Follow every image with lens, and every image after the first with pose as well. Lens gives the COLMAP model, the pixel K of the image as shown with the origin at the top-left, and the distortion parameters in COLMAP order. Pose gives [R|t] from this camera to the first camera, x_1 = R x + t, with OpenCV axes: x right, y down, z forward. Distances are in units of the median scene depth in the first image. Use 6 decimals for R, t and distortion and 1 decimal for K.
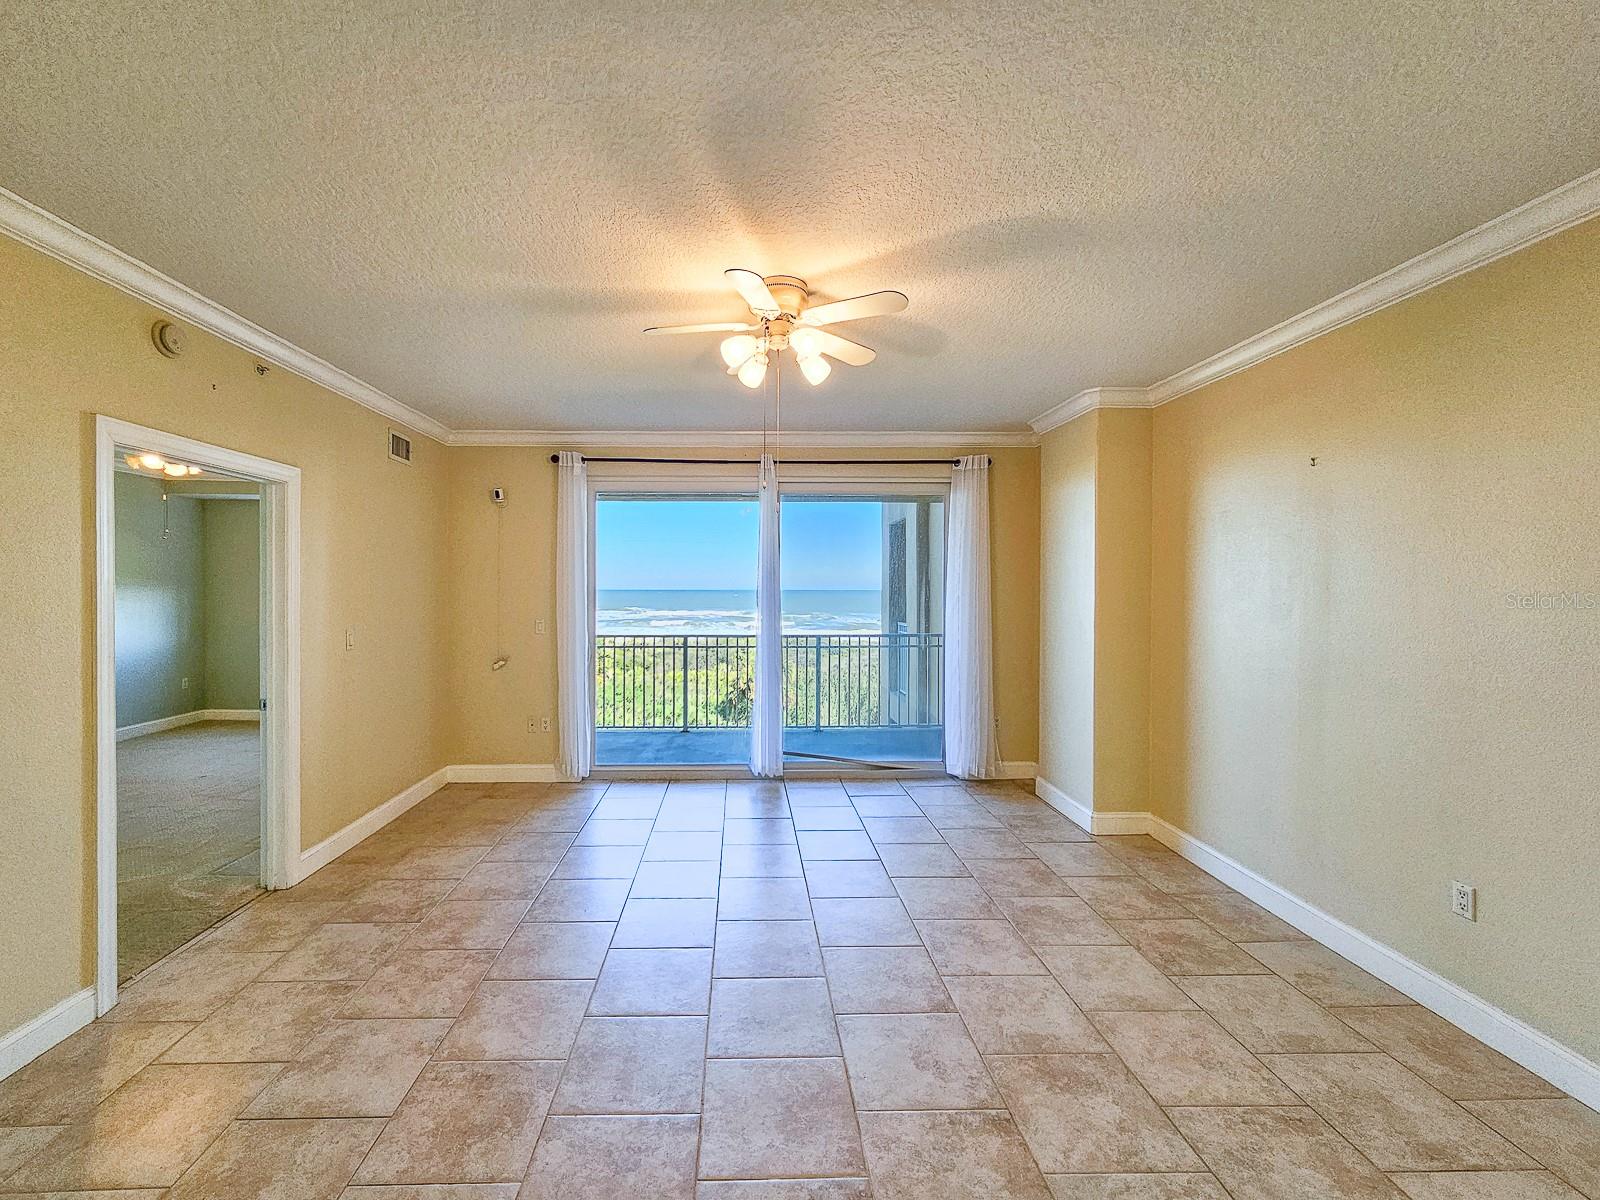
lens RADIAL K [[681.6, 0, 755.1], [0, 681.6, 592.6], [0, 0, 1]] dist [-0.001316, 0.000025]
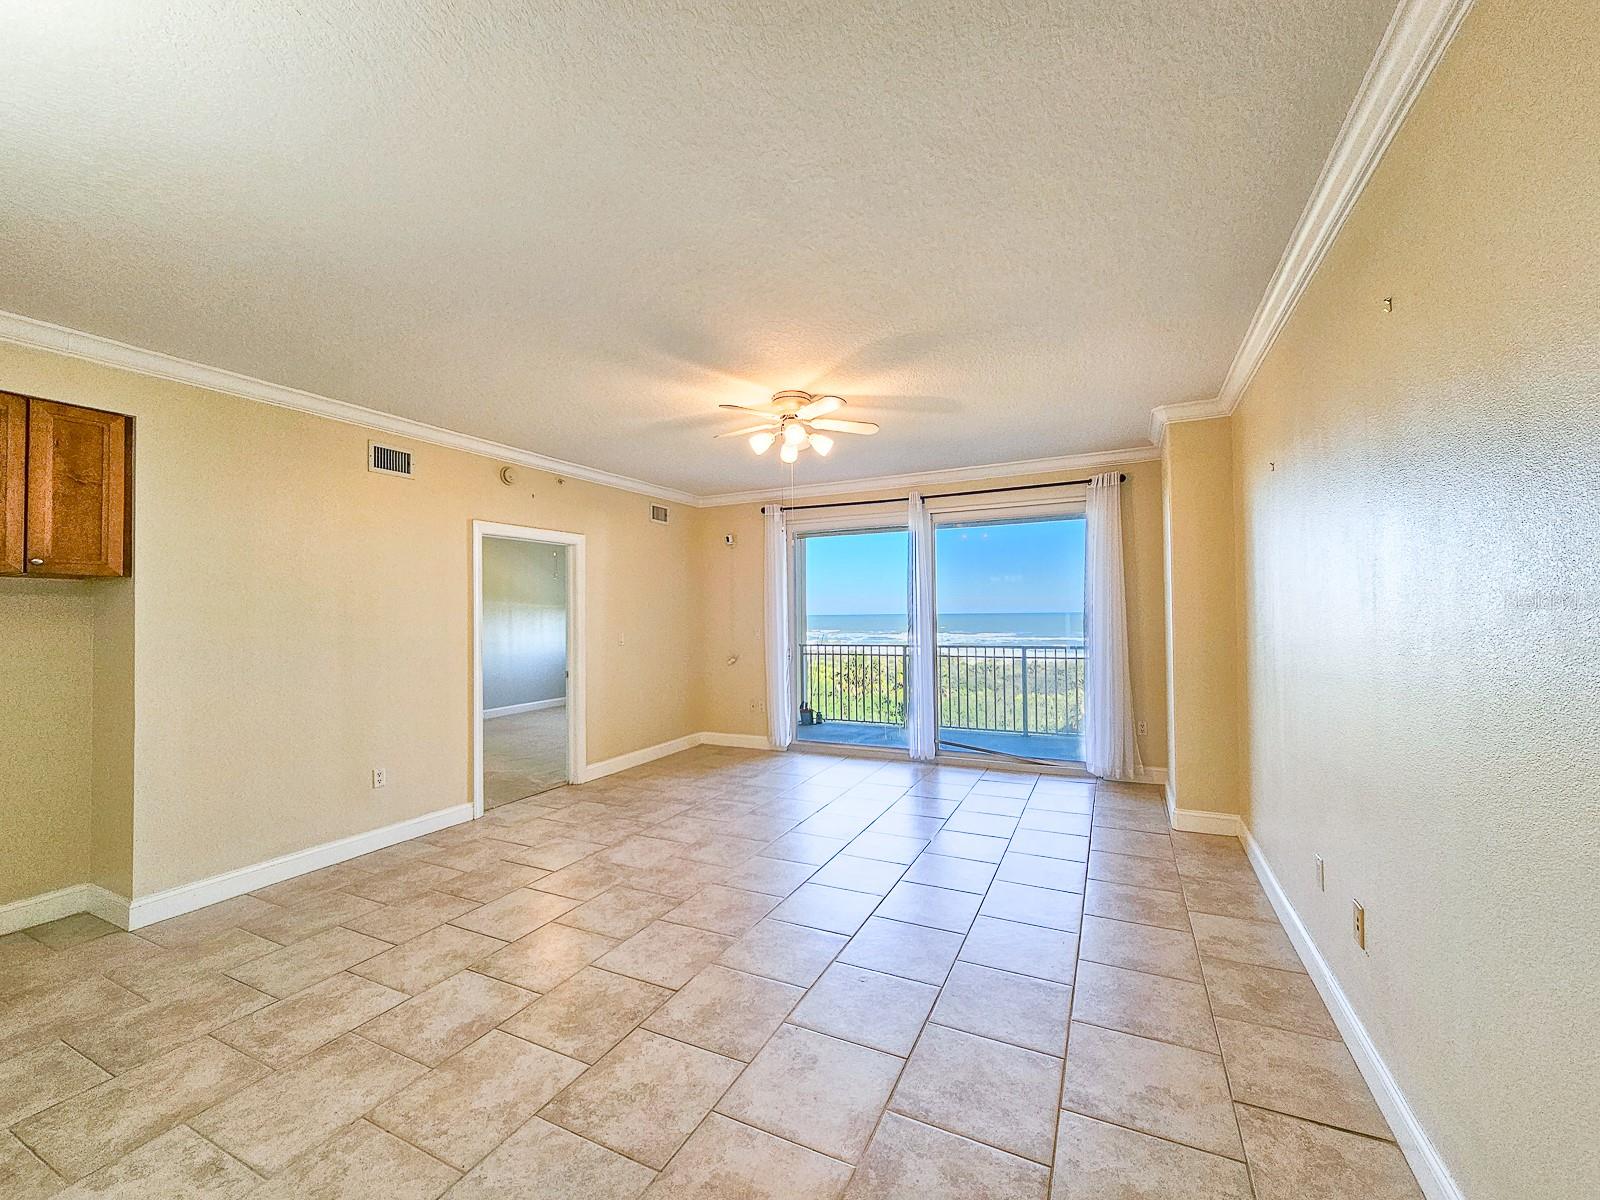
lens RADIAL K [[660.4, 0, 786.5], [0, 660.4, 600.4], [0, 0, 1]] dist [-0.002170, 0.000356]
pose [[0.885373, -0.022383, -0.464342, 0.365522], [0.010963, 0.999568, -0.027278, 0.020363], [0.464751, 0.019060, 0.885236, -0.146217]]
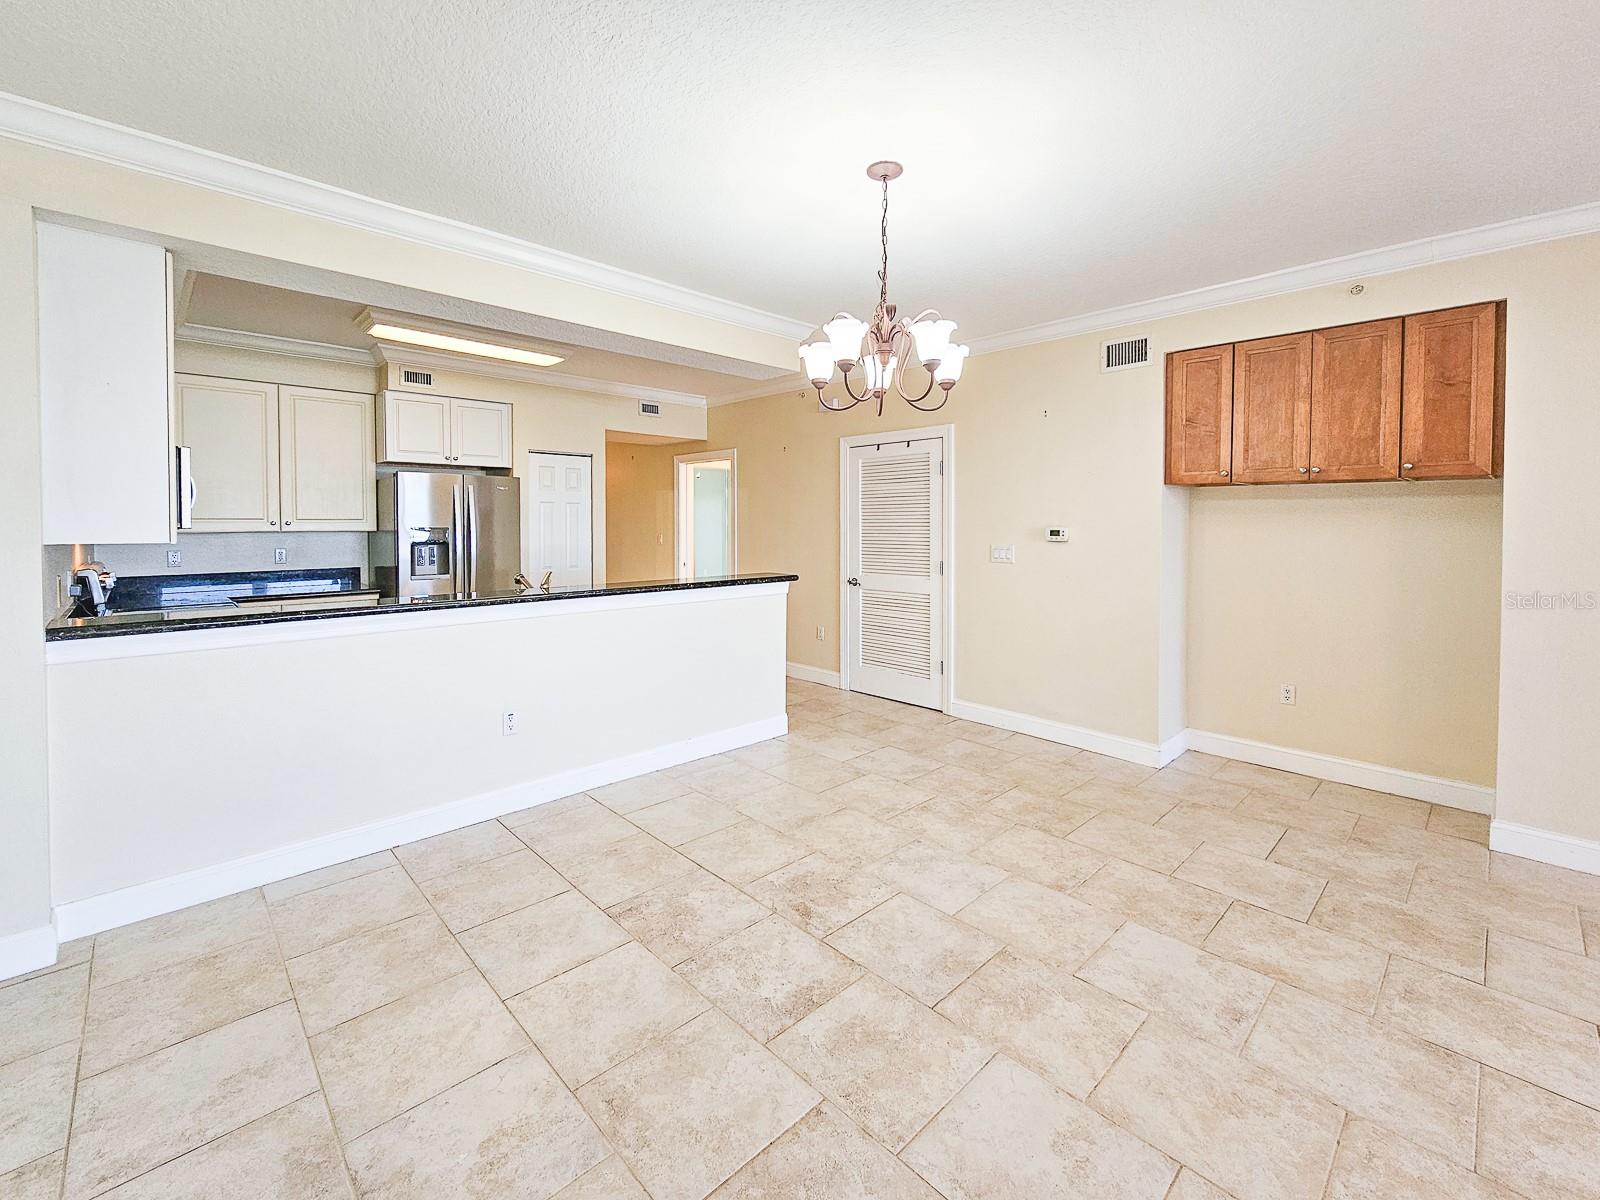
lens RADIAL K [[686.3, 0, 806.8], [0, 686.3, 536.6], [0, 0, 1]] dist [0.001226, 0.000626]
pose [[-0.725328, 0.011296, -0.688311, 0.384899], [-0.008390, 0.999646, 0.025246, 0.018603], [0.688352, 0.024087, -0.724977, 0.130598]]
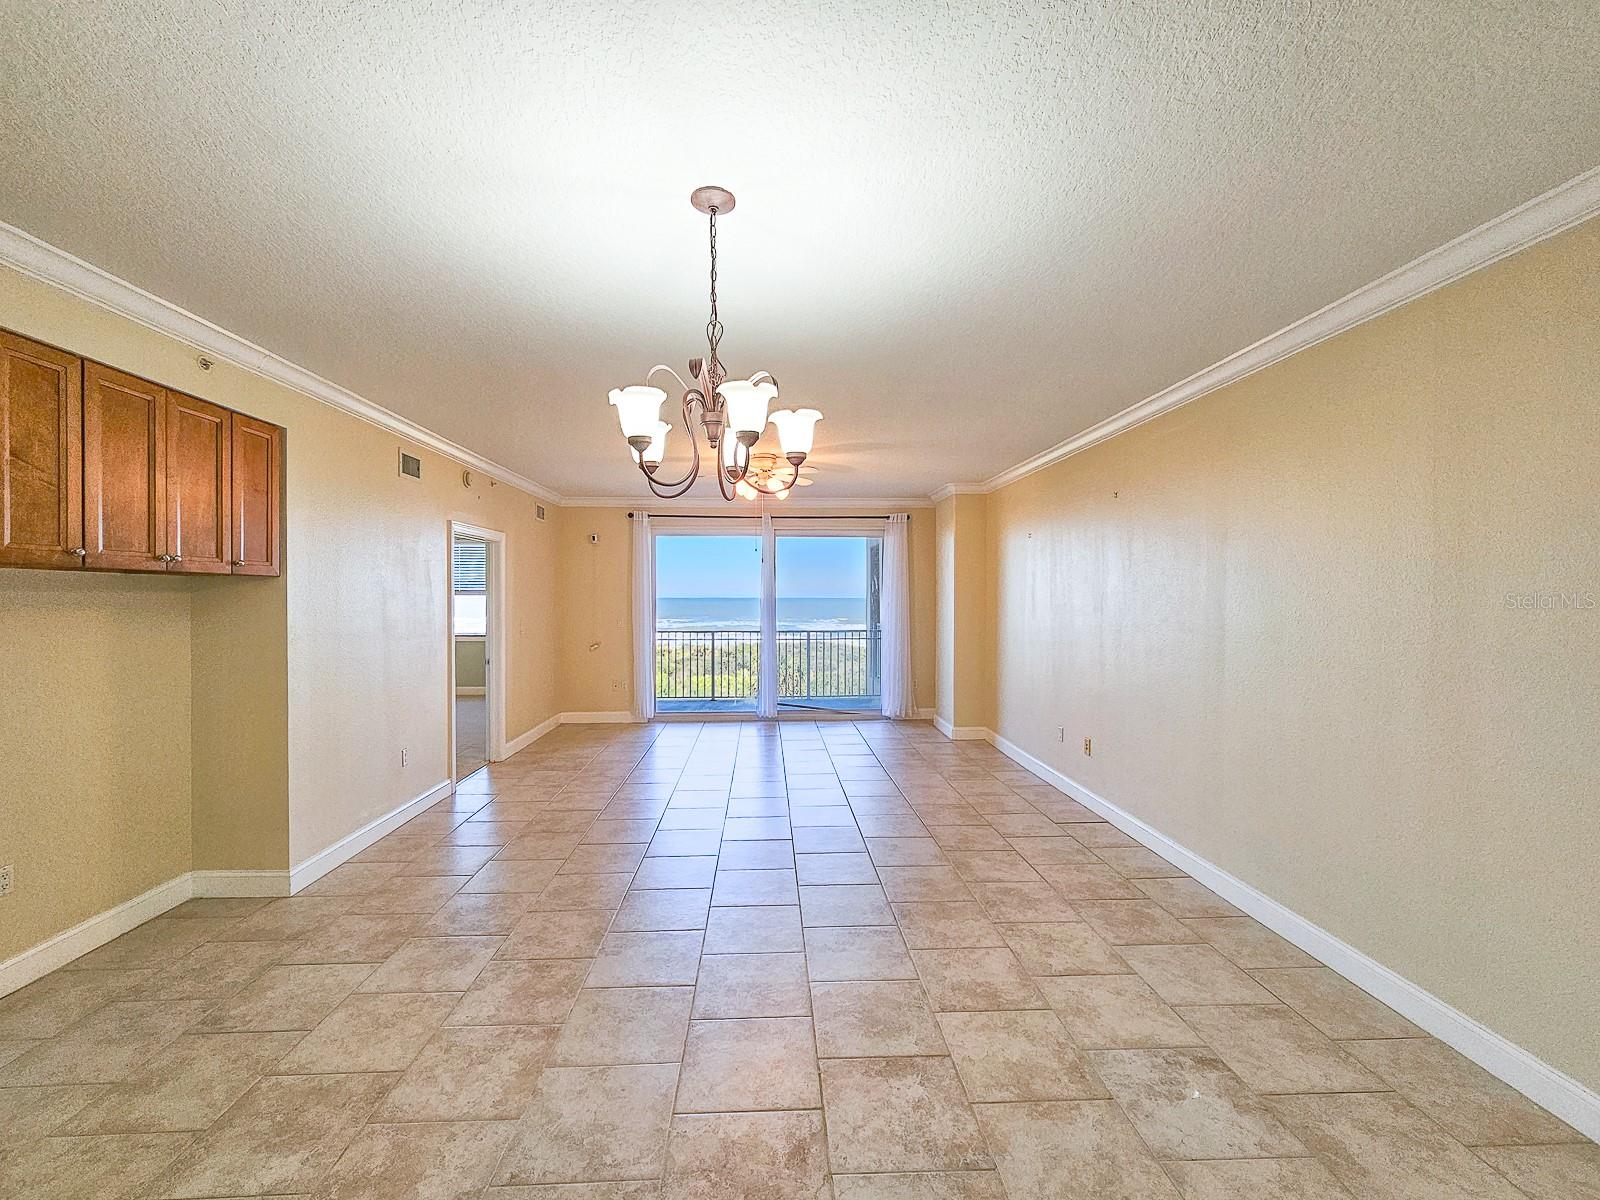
lens RADIAL K [[682.0, 0, 788.1], [0, 682.0, 599.9], [0, 0, 1]] dist [-0.000922, 0.000099]
pose [[0.999841, -0.002442, 0.017641, 0.040393], [0.002471, 0.999996, -0.001615, 0.001346], [-0.017637, 0.001658, 0.999843, -0.586750]]
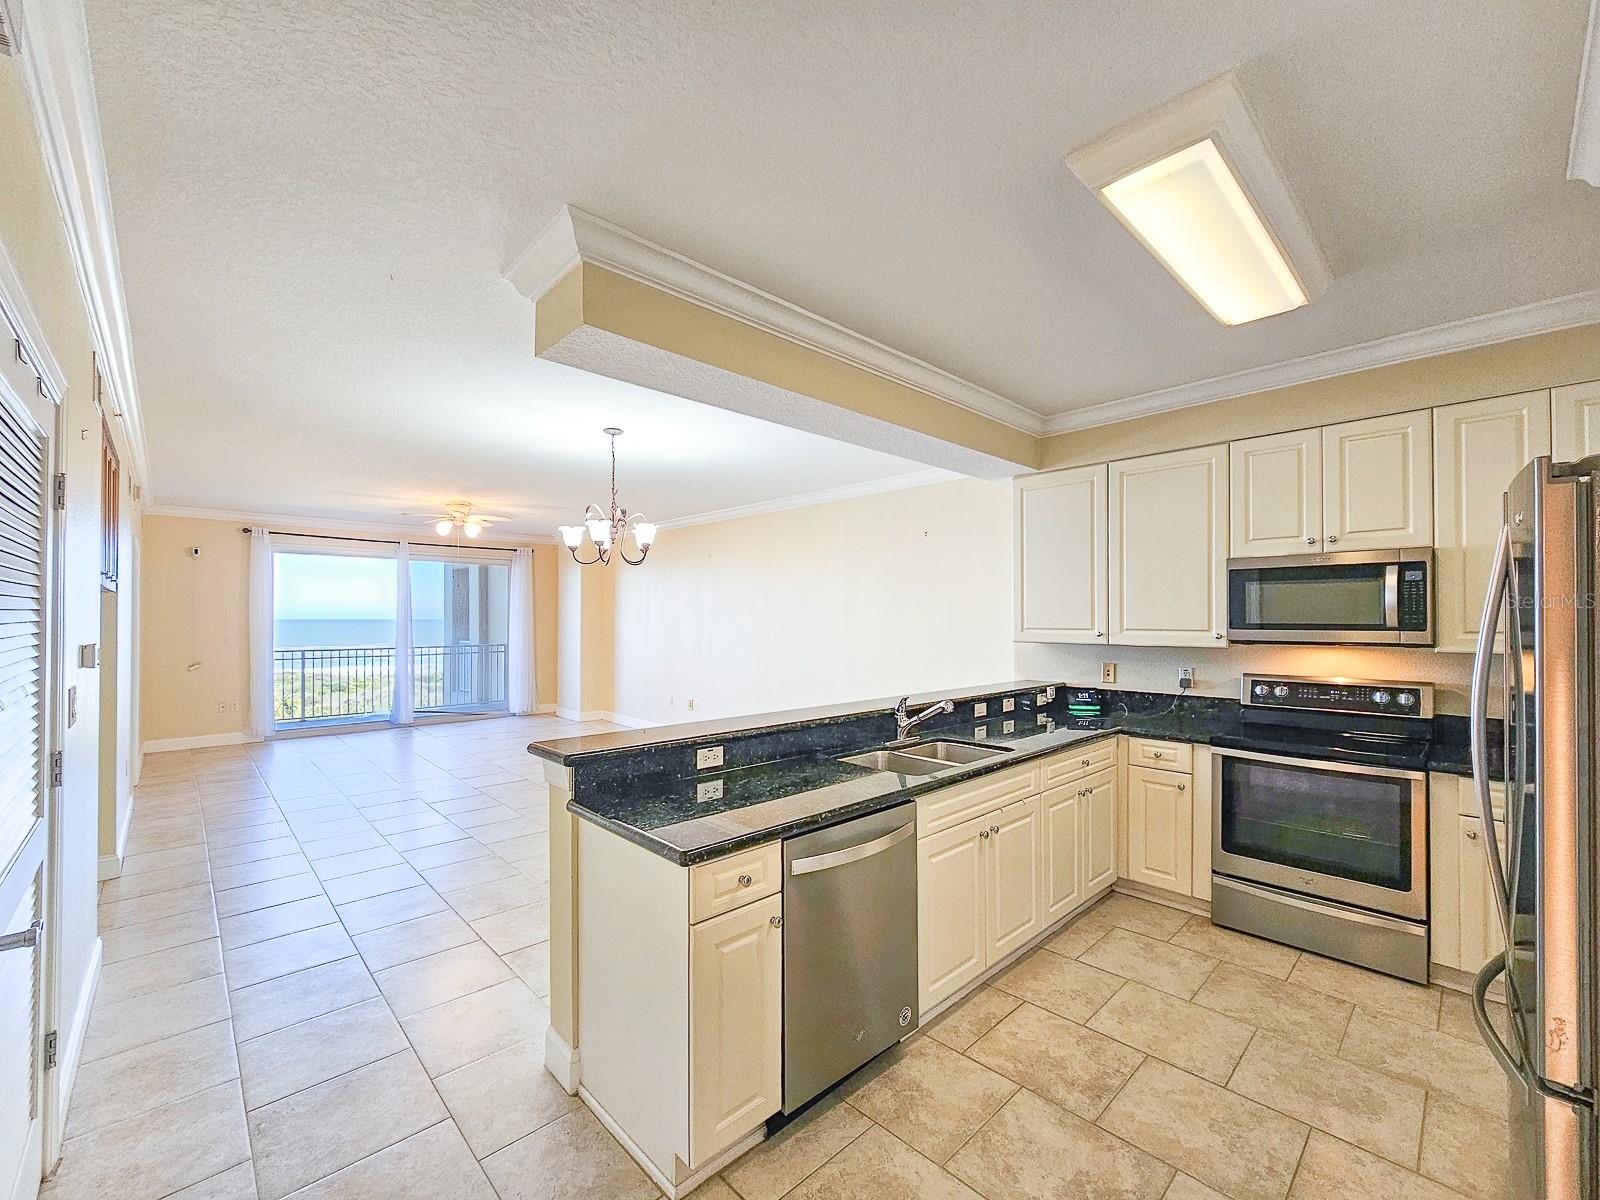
lens RADIAL K [[675.3, 0, 799.2], [0, 675.3, 616.6], [0, 0, 1]] dist [-0.000726, -0.000003]
pose [[0.744910, 0.001049, 0.667164, -0.390307], [0.003853, 0.999975, -0.005874, 0.010614], [-0.667153, 0.006946, 0.744888, -0.983612]]
